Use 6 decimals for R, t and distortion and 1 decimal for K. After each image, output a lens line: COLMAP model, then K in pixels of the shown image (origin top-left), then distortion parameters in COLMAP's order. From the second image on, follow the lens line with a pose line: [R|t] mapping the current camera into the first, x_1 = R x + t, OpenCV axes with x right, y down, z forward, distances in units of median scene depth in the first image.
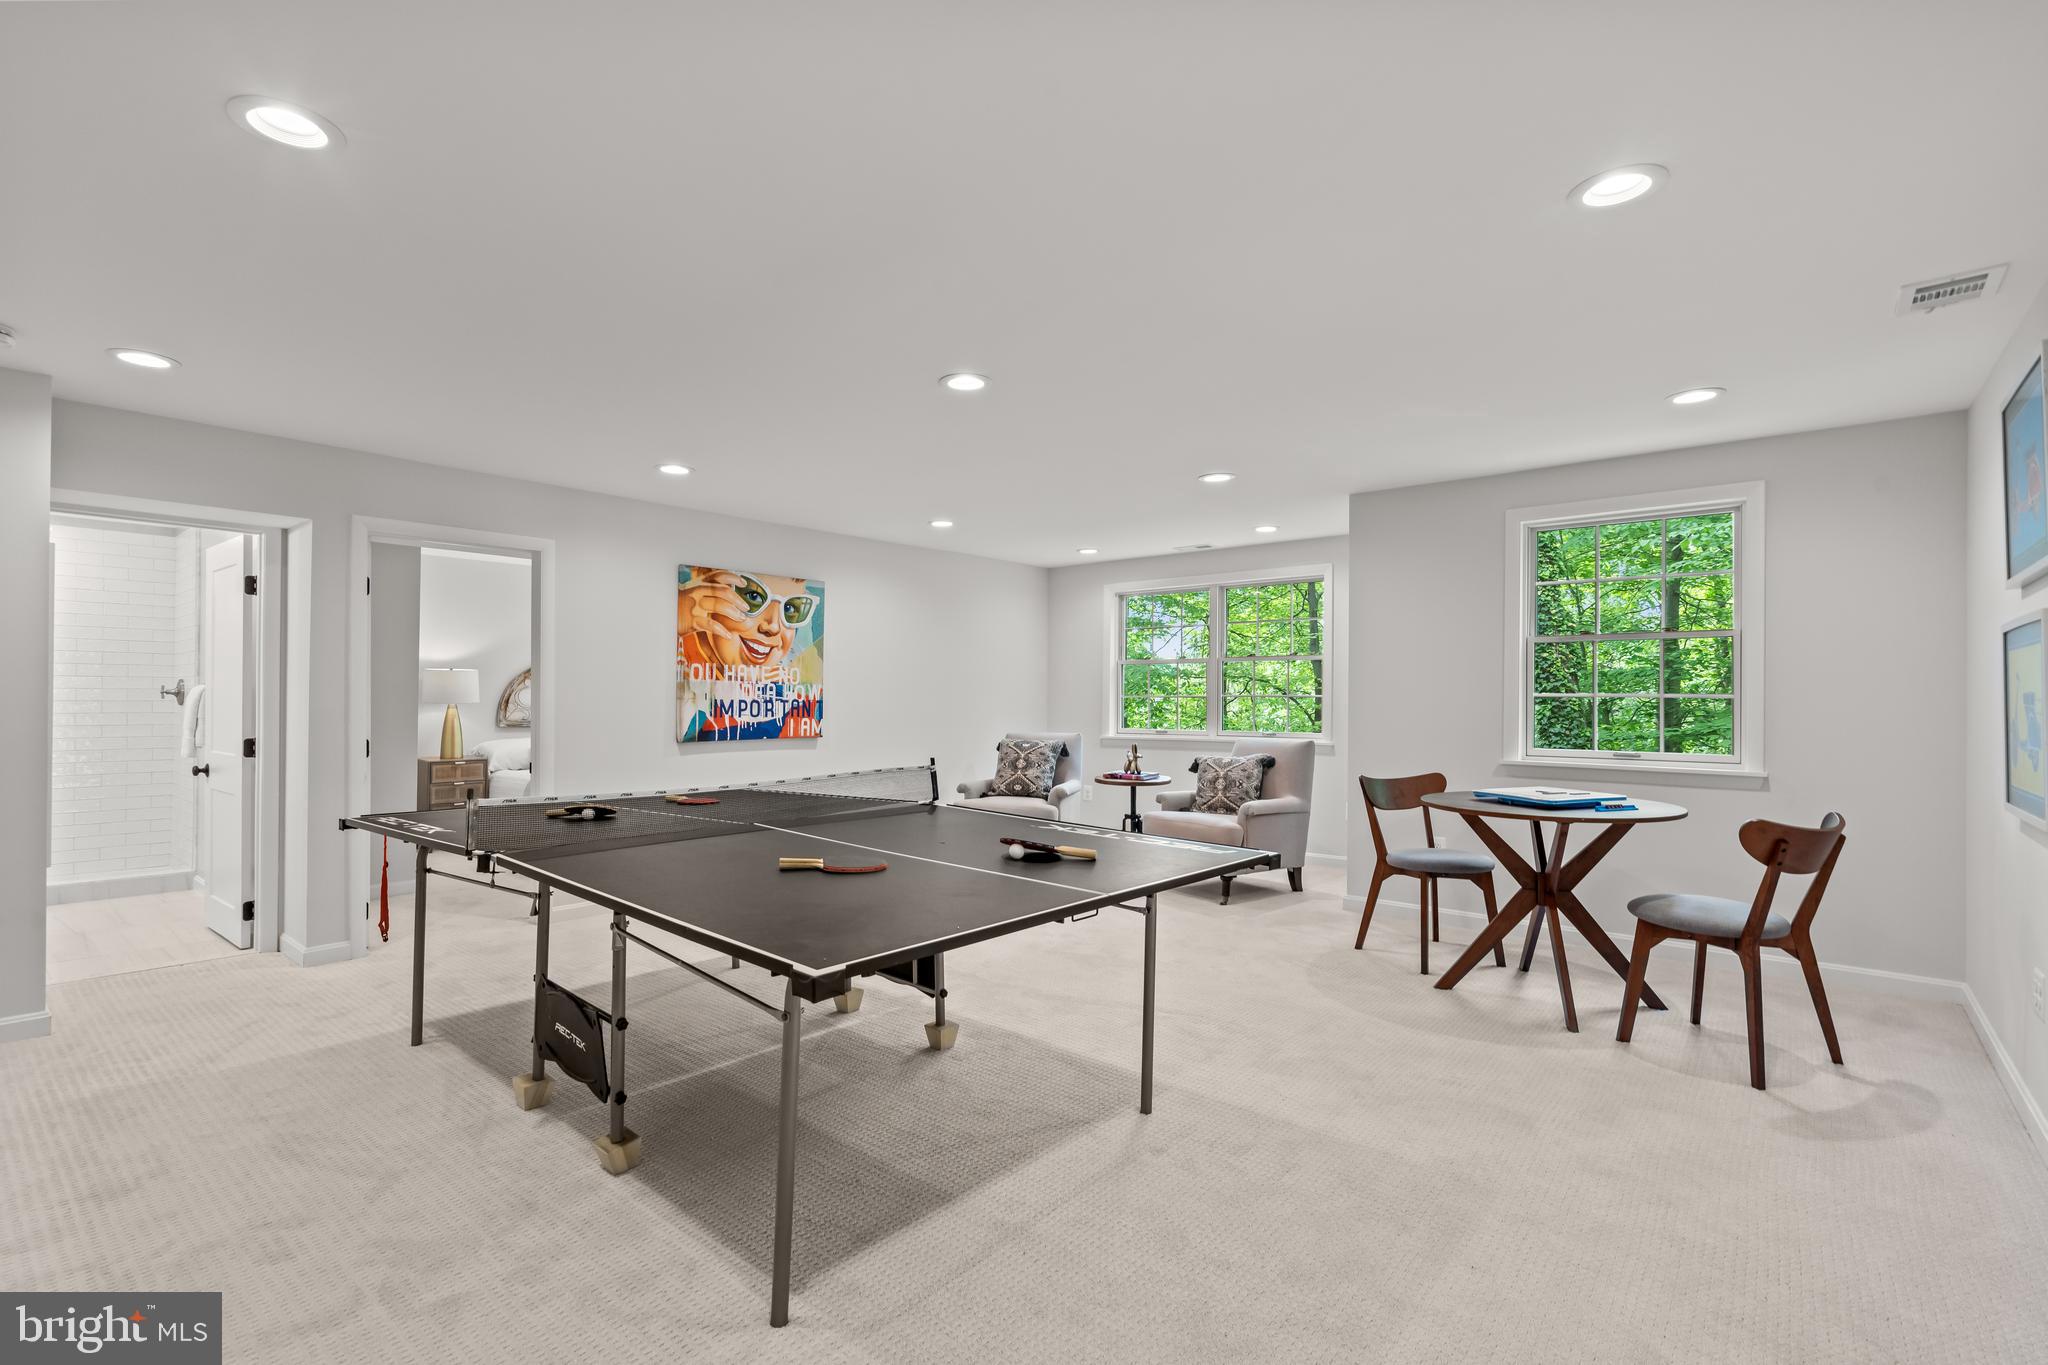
lens RADIAL K [[919.7, 0, 1002.1], [0, 919.7, 685.1], [0, 0, 1]] dist [-0.005556, 0.000003]
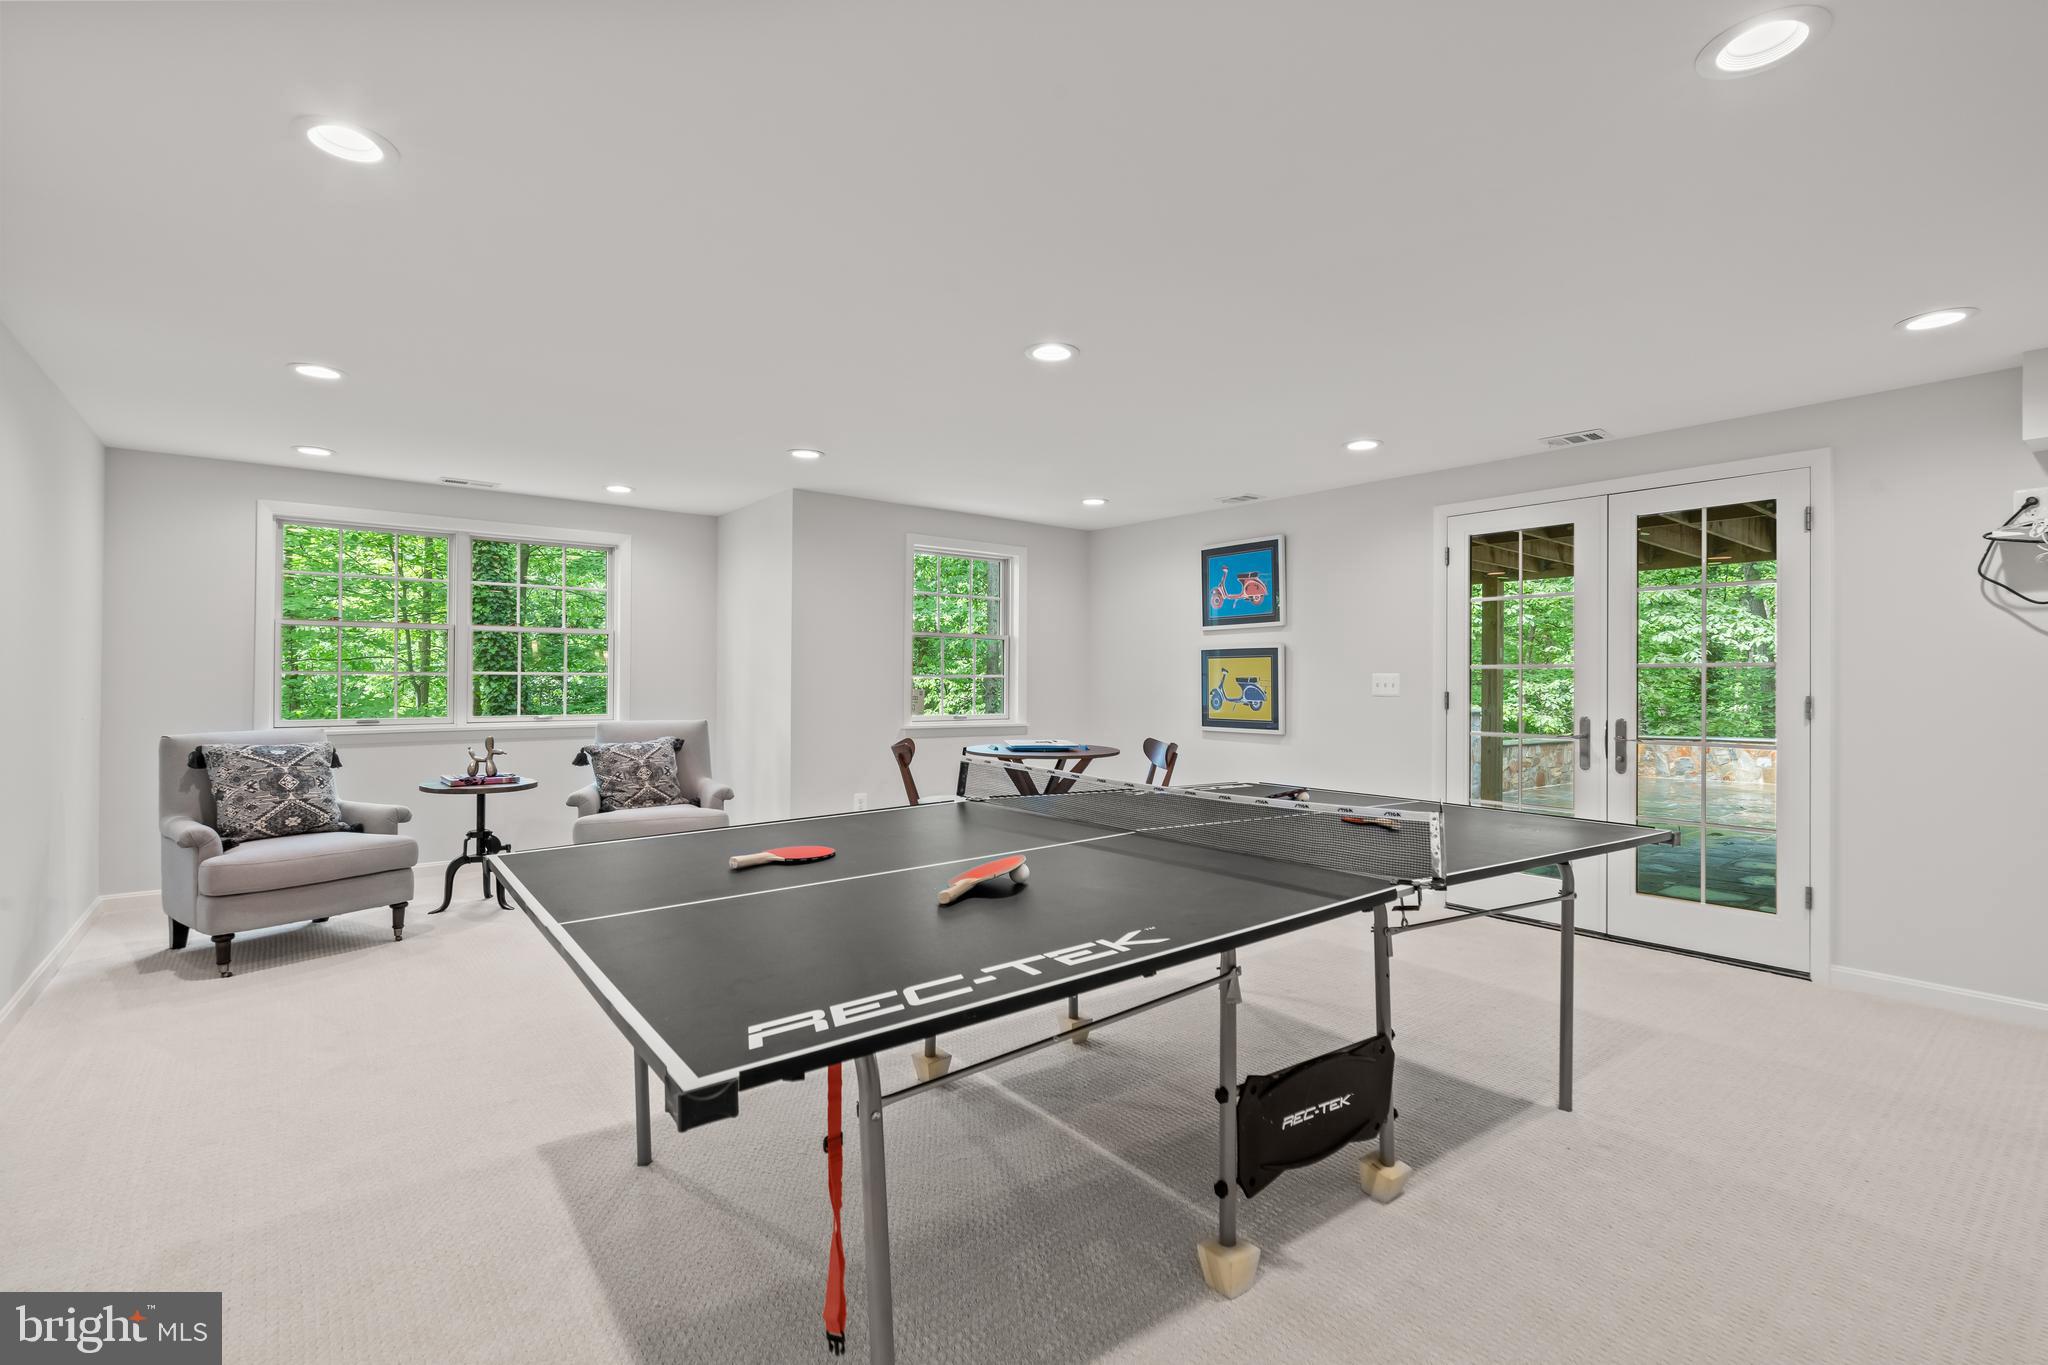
lens RADIAL K [[919.7, 0, 1002.1], [0, 919.7, 685.1], [0, 0, 1]] dist [-0.005556, 0.000003]
pose [[0.197253, -0.008288, 0.980318, -0.520182], [-0.021134, 0.999696, 0.012705, 0.003221], [-0.980125, -0.023224, 0.197017, 0.448369]]
